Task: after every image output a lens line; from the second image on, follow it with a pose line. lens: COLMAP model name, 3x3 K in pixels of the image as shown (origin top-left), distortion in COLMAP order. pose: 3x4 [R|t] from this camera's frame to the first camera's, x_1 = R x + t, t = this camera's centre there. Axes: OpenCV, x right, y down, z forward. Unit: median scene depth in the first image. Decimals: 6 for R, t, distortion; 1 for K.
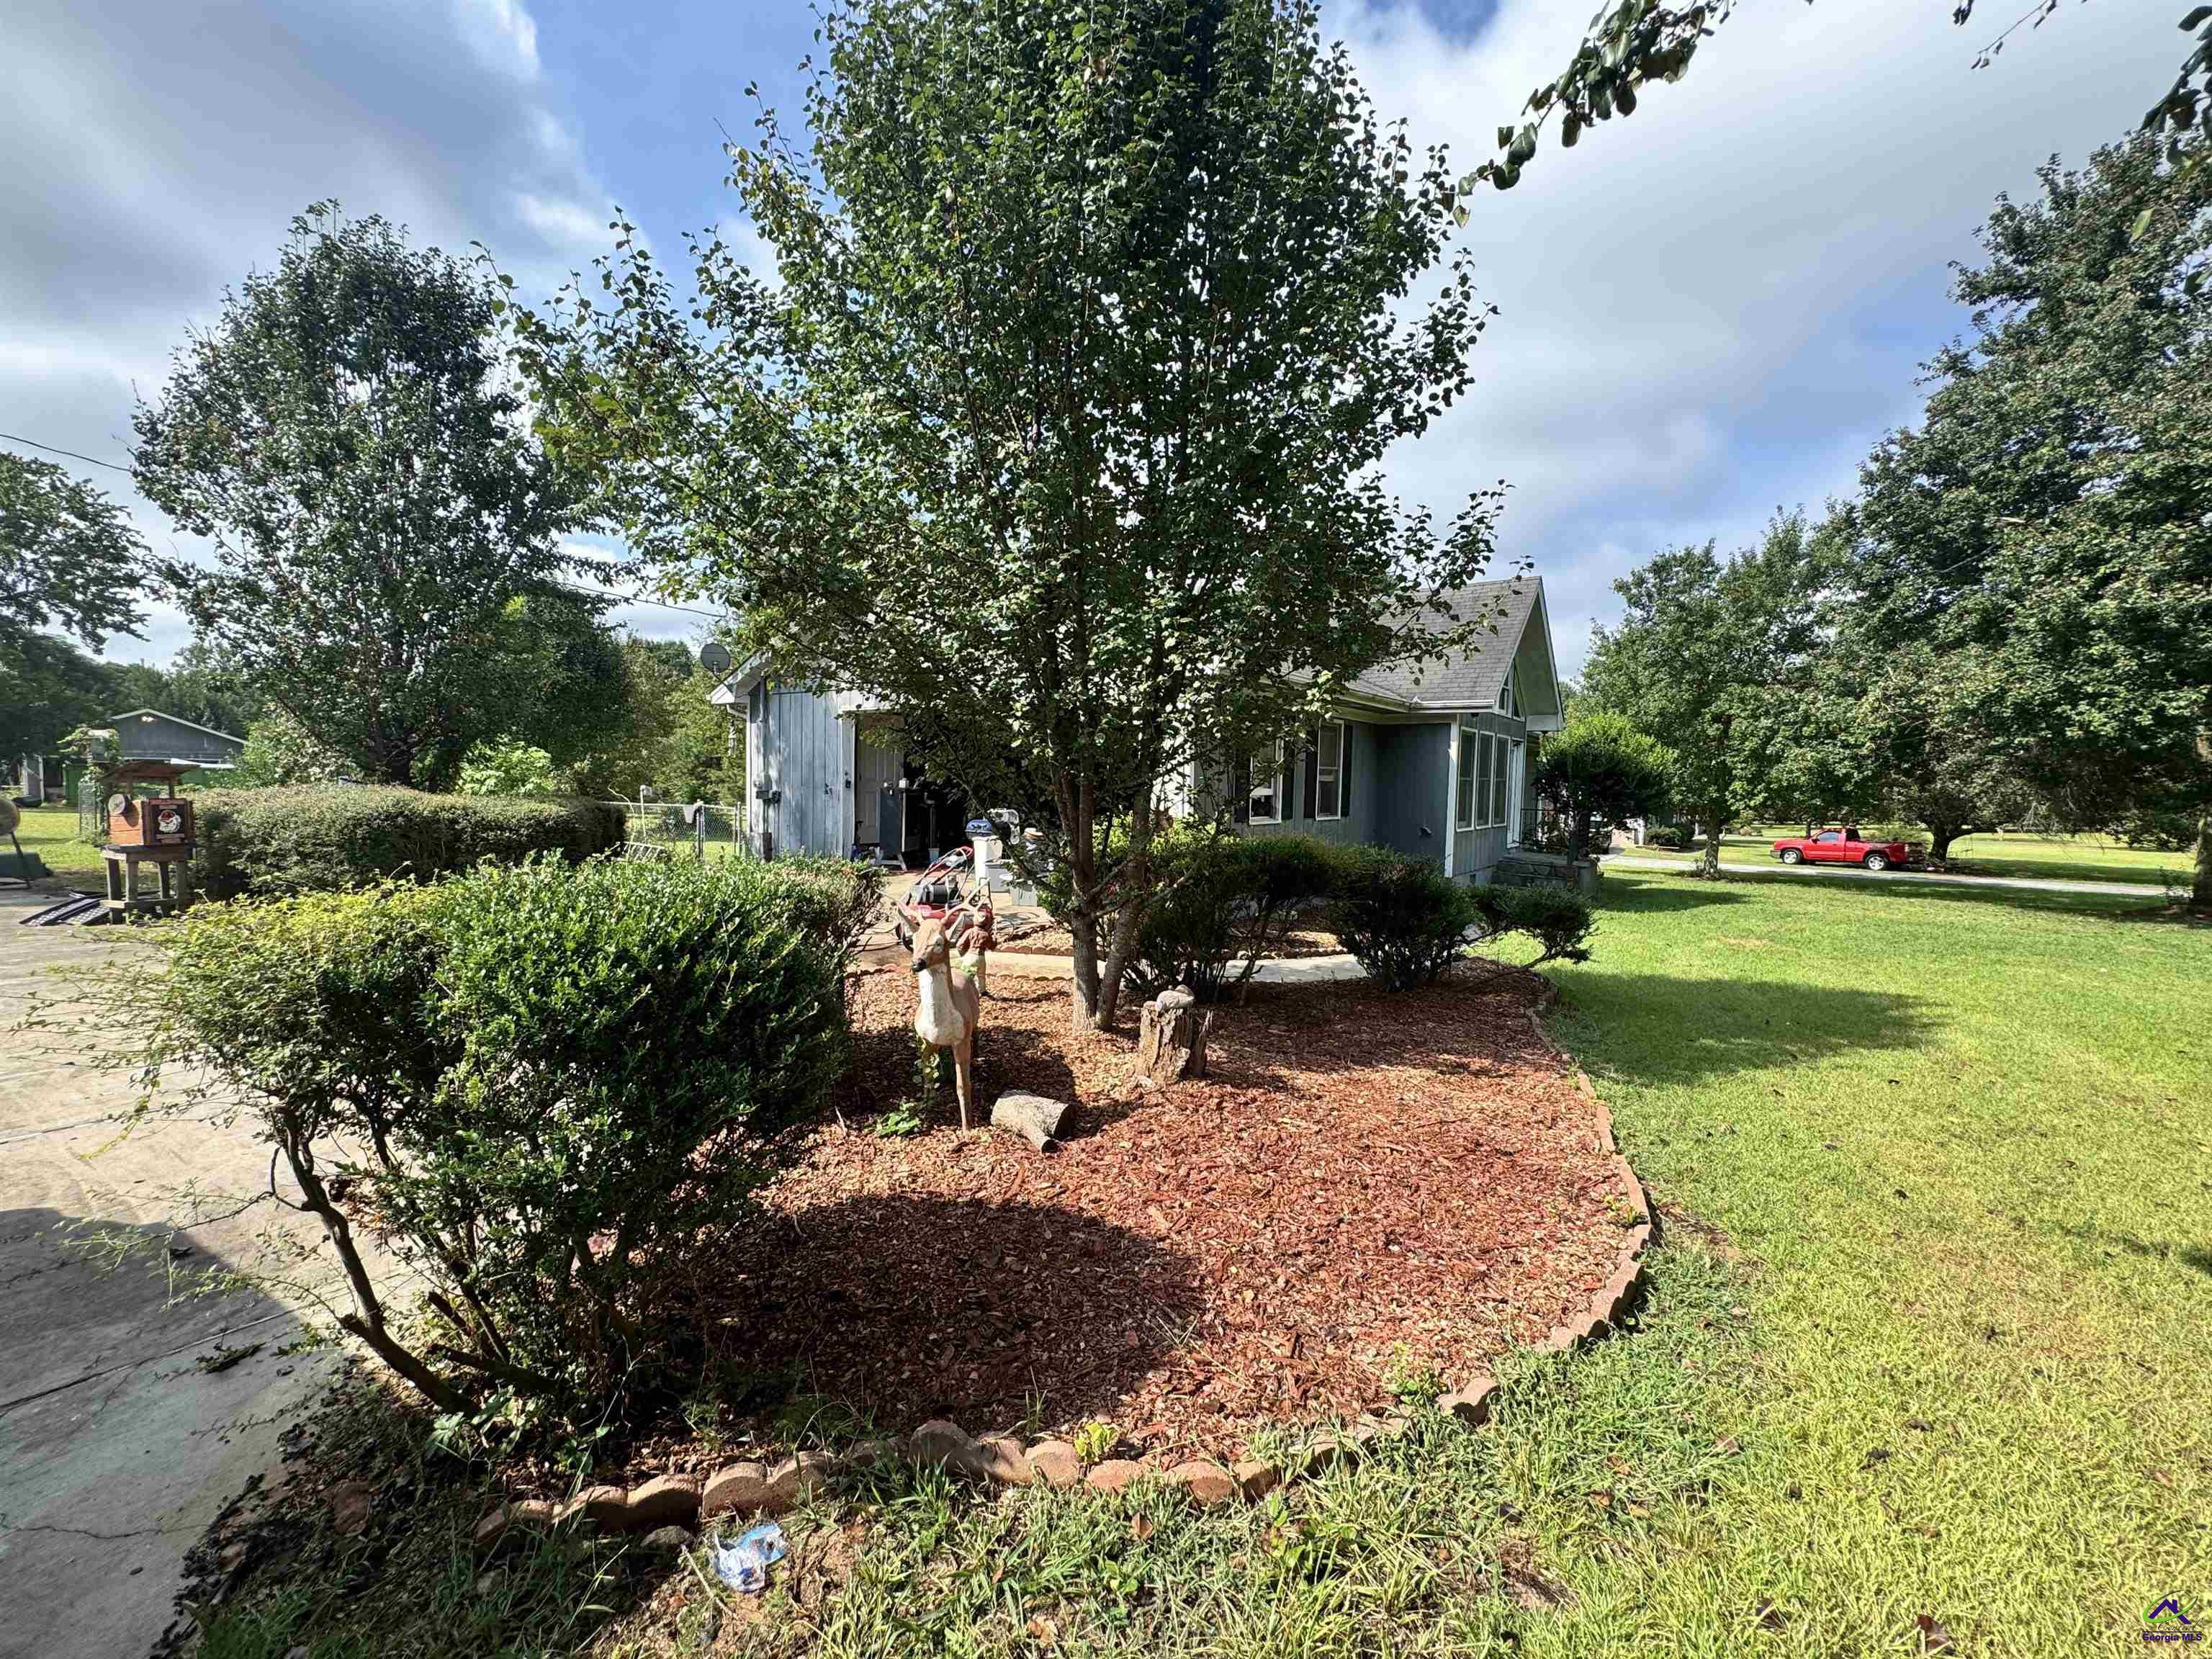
lens RADIAL K [[894.4, 0, 1105.2], [0, 894.4, 826.4], [0, 0, 1]] dist [0.004925, 0.000221]
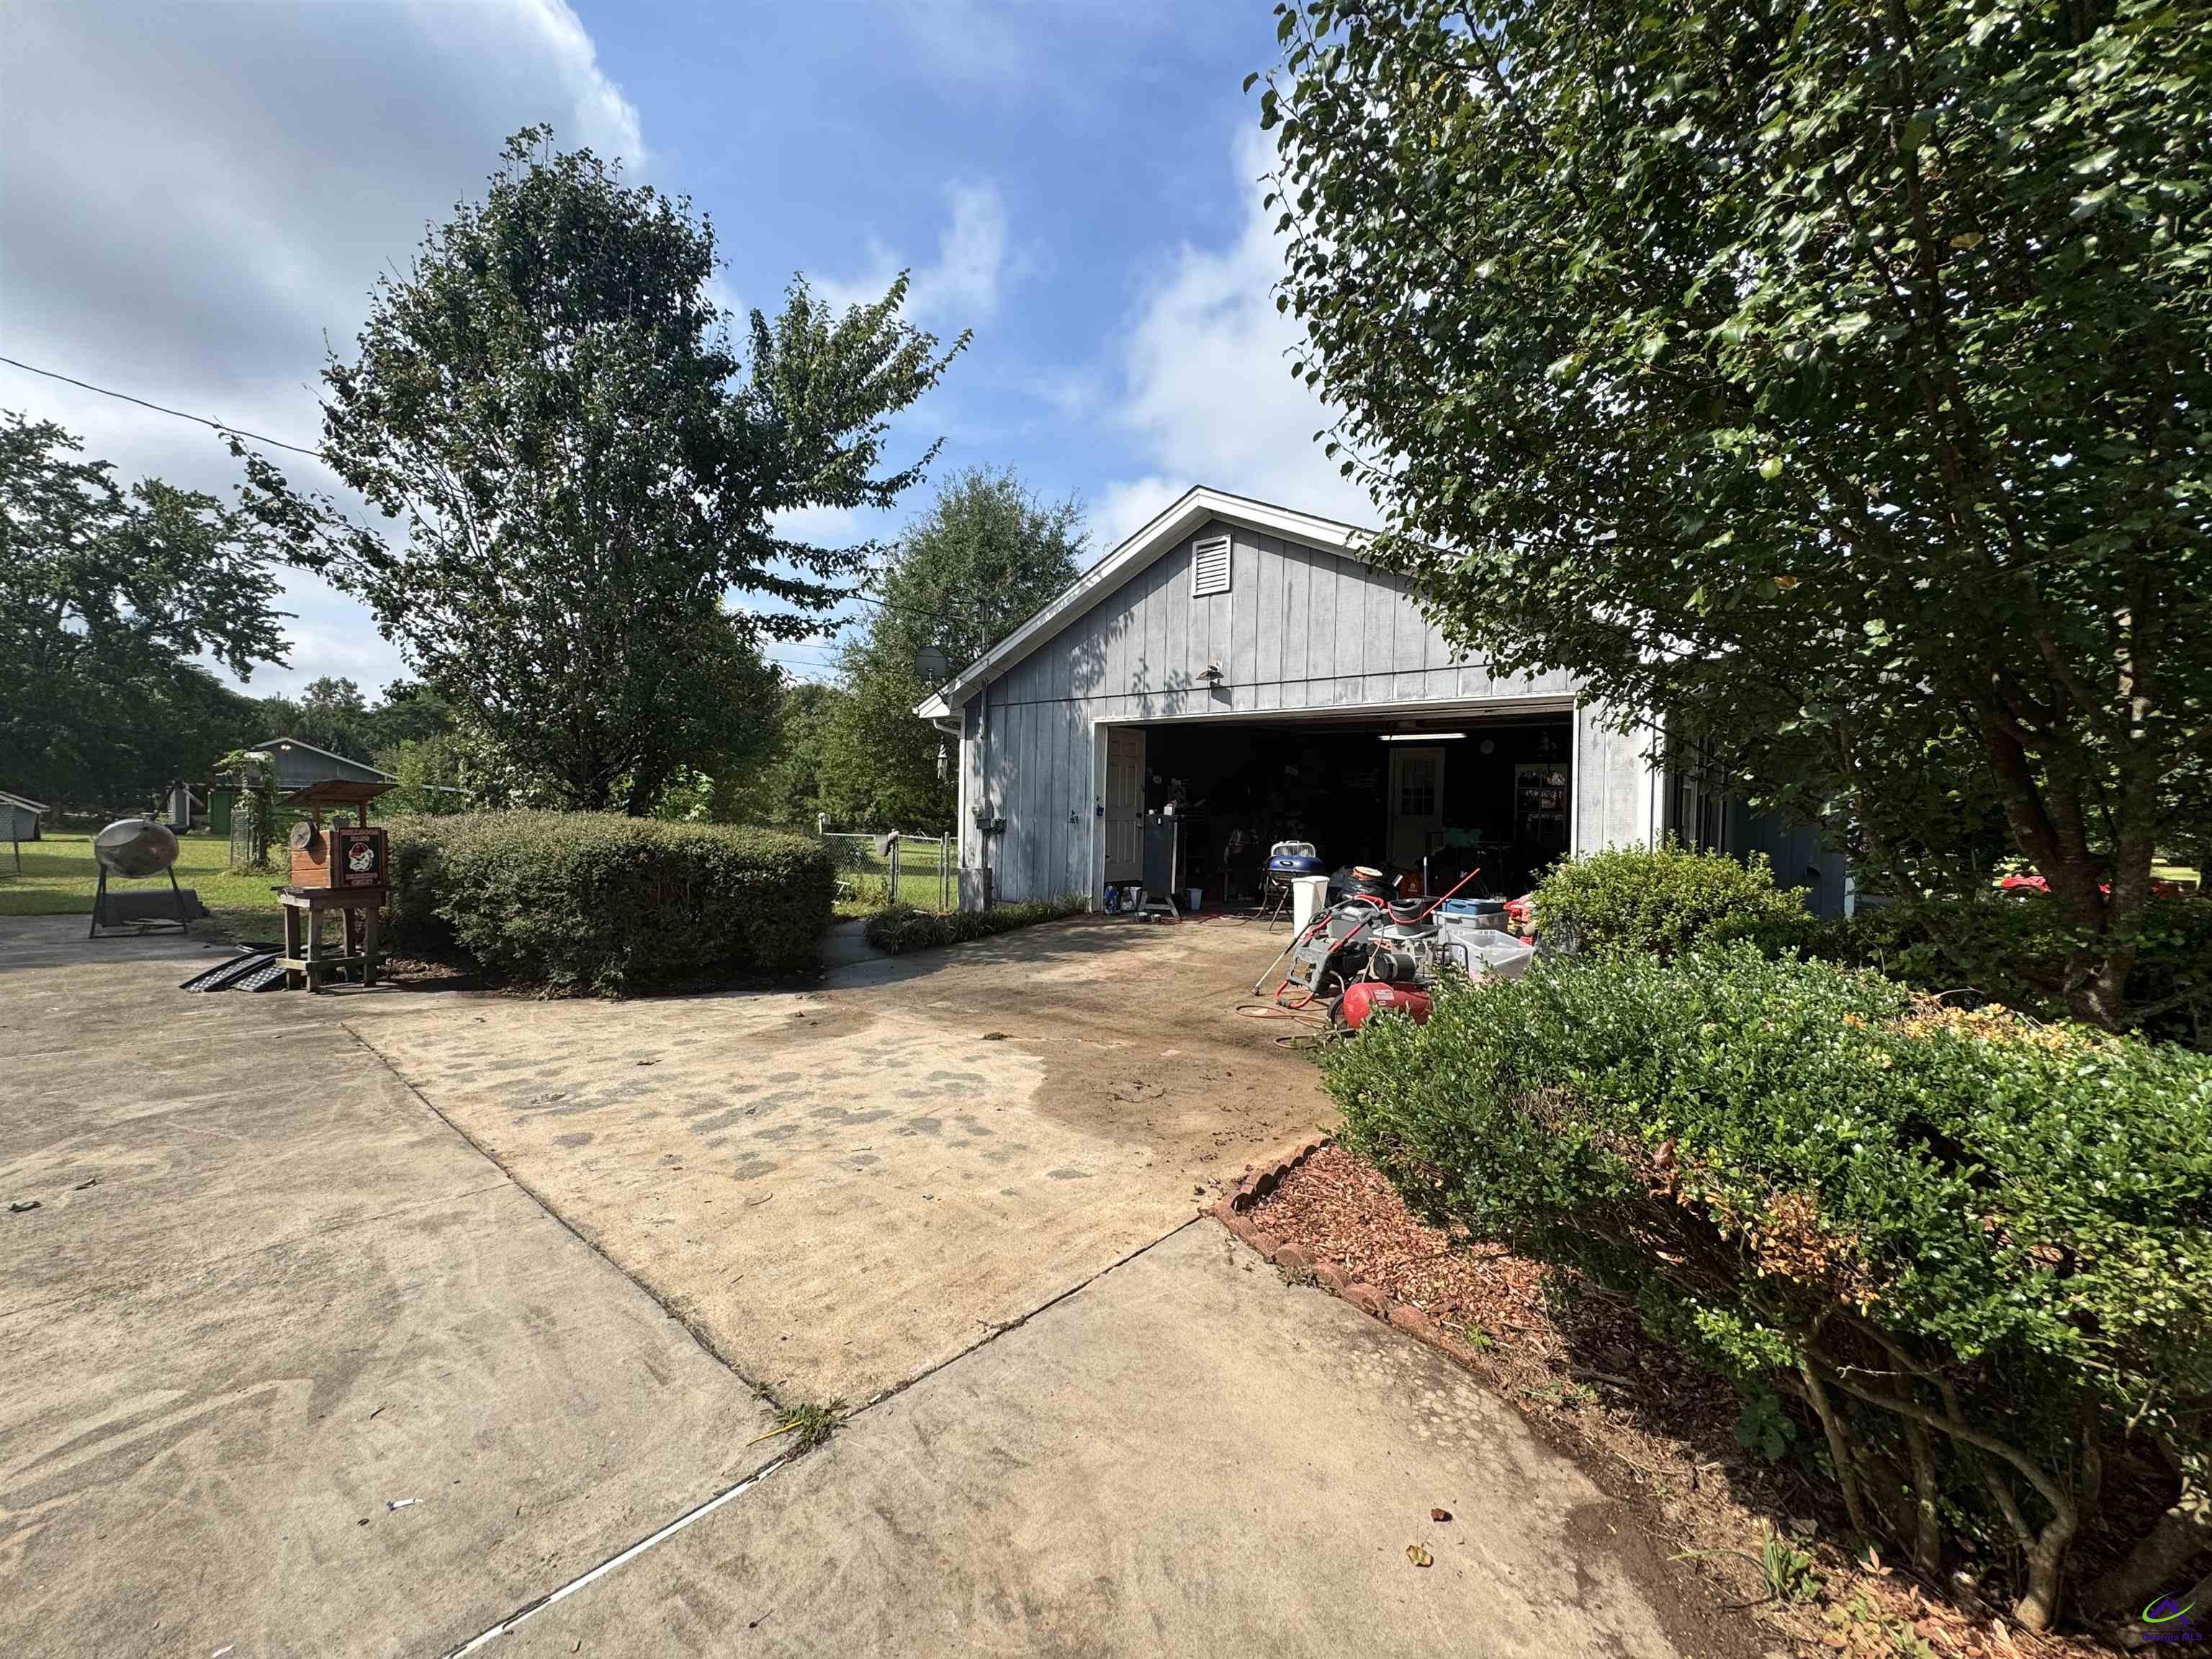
lens RADIAL K [[885.3, 0, 1103.6], [0, 885.3, 827.7], [0, 0, 1]] dist [-0.001162, 0.000555]
pose [[0.998093, 0.002560, -0.061672, -0.244889], [-0.004450, 0.999524, -0.030537, -0.007203], [0.061565, 0.030753, 0.997629, 0.191492]]
